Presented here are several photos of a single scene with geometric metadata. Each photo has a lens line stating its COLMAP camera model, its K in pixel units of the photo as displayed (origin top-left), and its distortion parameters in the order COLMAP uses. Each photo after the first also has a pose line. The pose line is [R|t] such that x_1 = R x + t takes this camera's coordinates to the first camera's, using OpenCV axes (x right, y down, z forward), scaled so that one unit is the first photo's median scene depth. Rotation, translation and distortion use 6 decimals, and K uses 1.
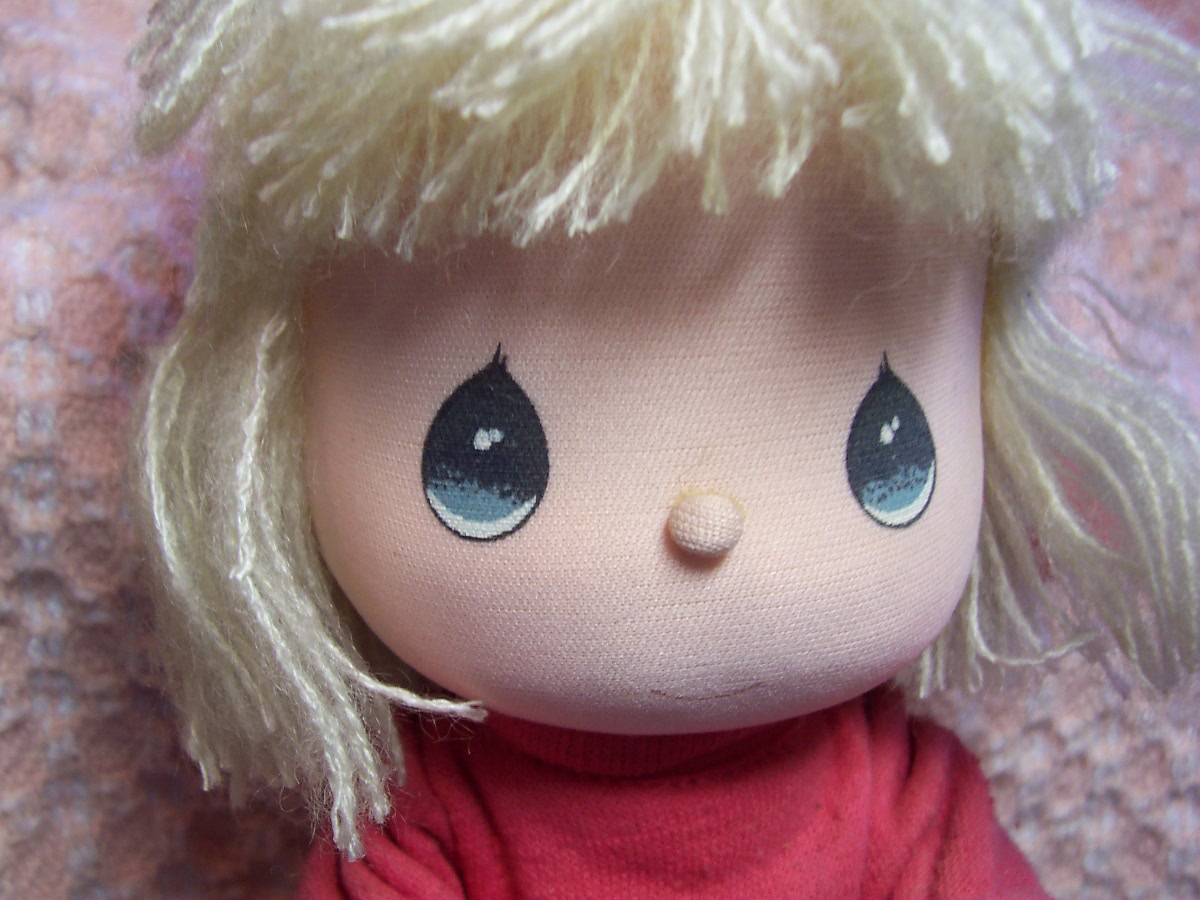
lens RADIAL K [[1278.7, 0, 600.0], [0, 1278.7, 450.0], [0, 0, 1]] dist [-0.216234, 0.214402]
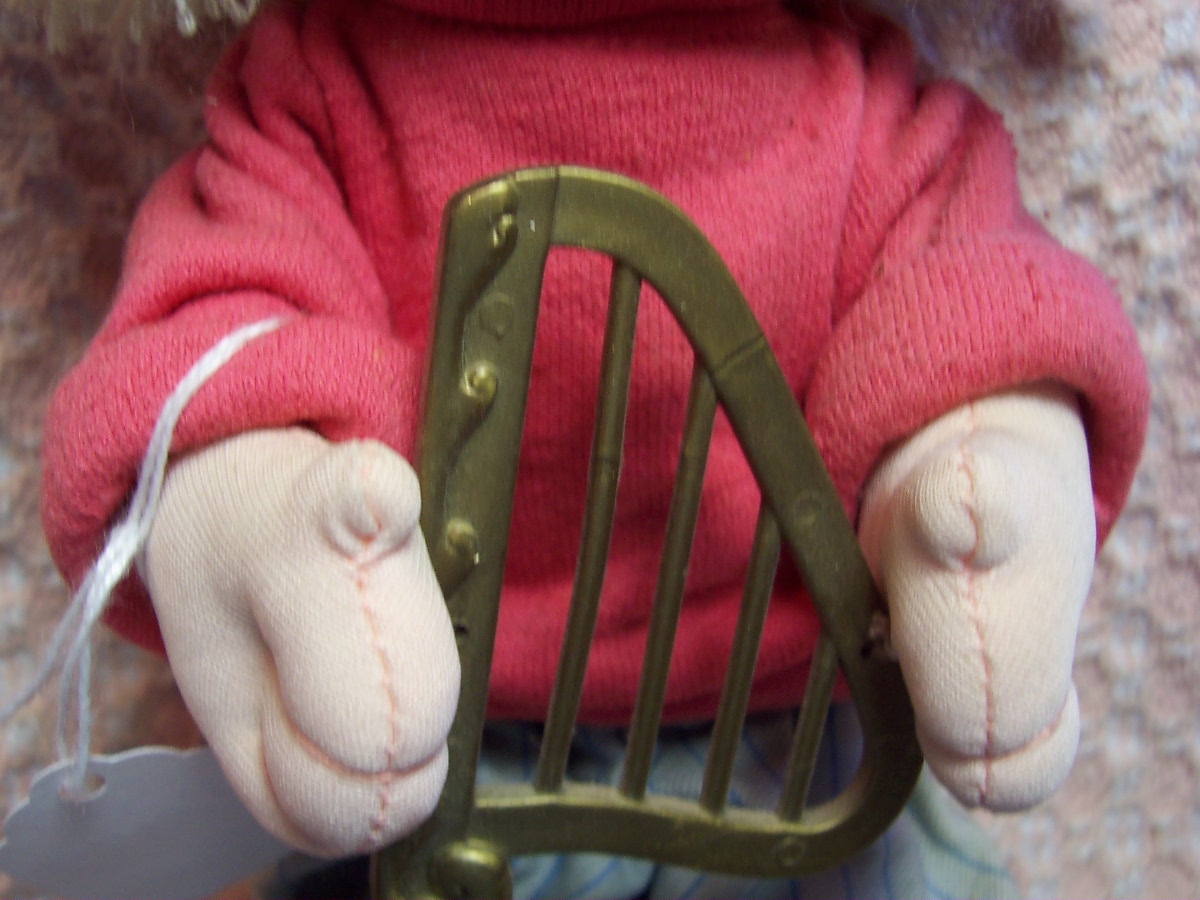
lens RADIAL K [[1278.7, 0, 600.0], [0, 1278.7, 450.0], [0, 0, 1]] dist [-0.216234, 0.214402]
pose [[0.998038, 0.039292, -0.048744, 0.103275], [-0.030407, 0.984763, 0.171222, 0.368912], [0.054729, -0.169404, 0.984026, 0.178380]]
